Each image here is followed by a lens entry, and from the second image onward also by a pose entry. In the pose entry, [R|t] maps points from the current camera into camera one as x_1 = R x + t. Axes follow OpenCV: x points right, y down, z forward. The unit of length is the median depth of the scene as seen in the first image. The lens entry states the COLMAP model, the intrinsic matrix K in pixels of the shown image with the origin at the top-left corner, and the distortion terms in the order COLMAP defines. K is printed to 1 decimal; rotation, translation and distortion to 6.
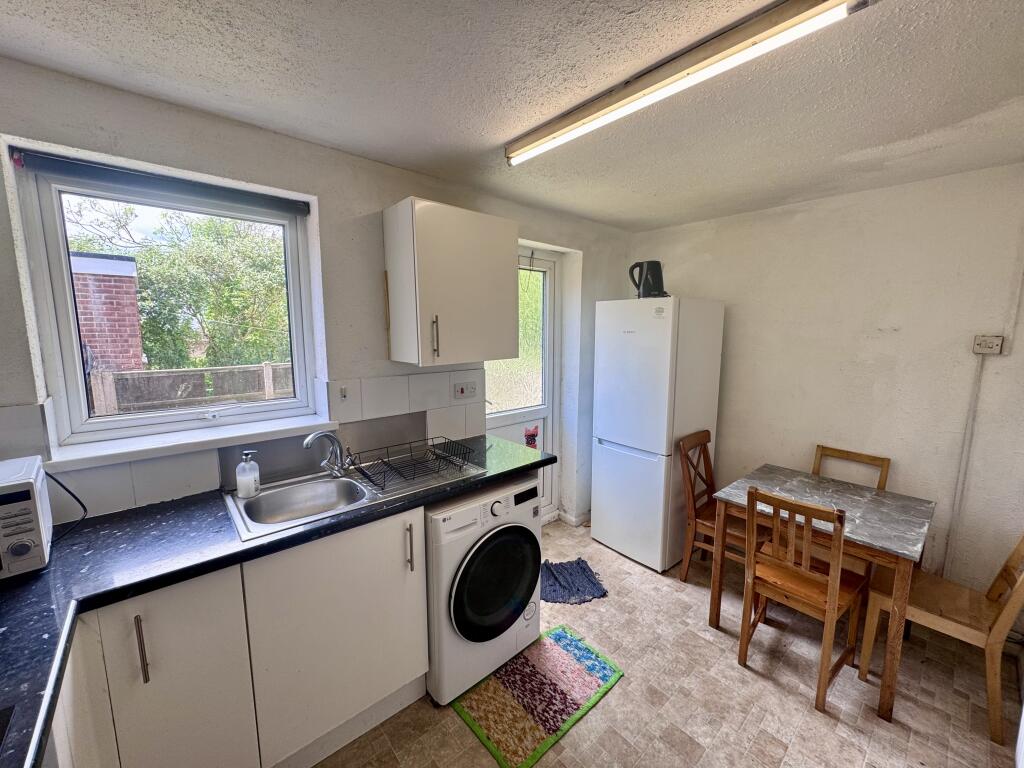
lens RADIAL K [[407.7, 0, 512.3], [0, 407.7, 383.1], [0, 0, 1]] dist [-0.000263, -0.000203]
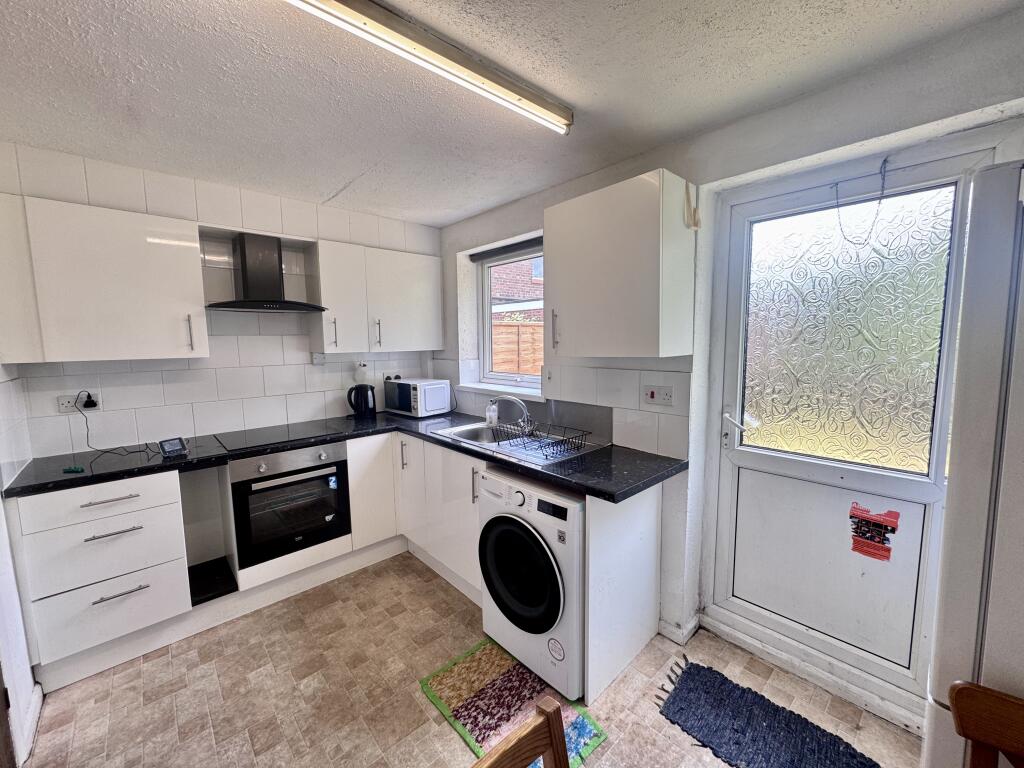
lens RADIAL K [[407.7, 0, 510.4], [0, 407.7, 382.1], [0, 0, 1]] dist [-0.000263, -0.000203]
pose [[0.017212, 0.101645, -0.994672, 0.958052], [-0.121310, 0.987682, 0.098832, -0.074663], [0.992465, 0.118963, 0.029331, 0.939245]]
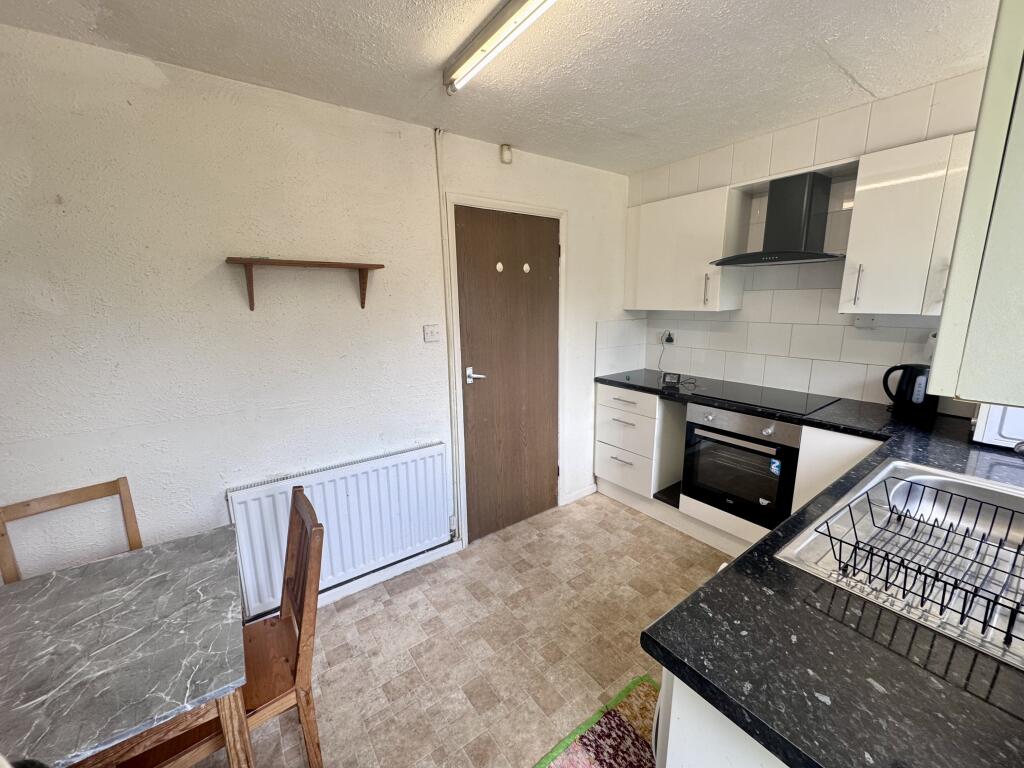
lens RADIAL K [[407.7, 0, 513.4], [0, 407.7, 380.0], [0, 0, 1]] dist [-0.000263, -0.000203]
pose [[-0.995608, -0.006711, 0.093384, 0.224591], [0.024190, 0.945122, 0.325822, -0.170262], [-0.090446, 0.326650, -0.940808, 1.540465]]
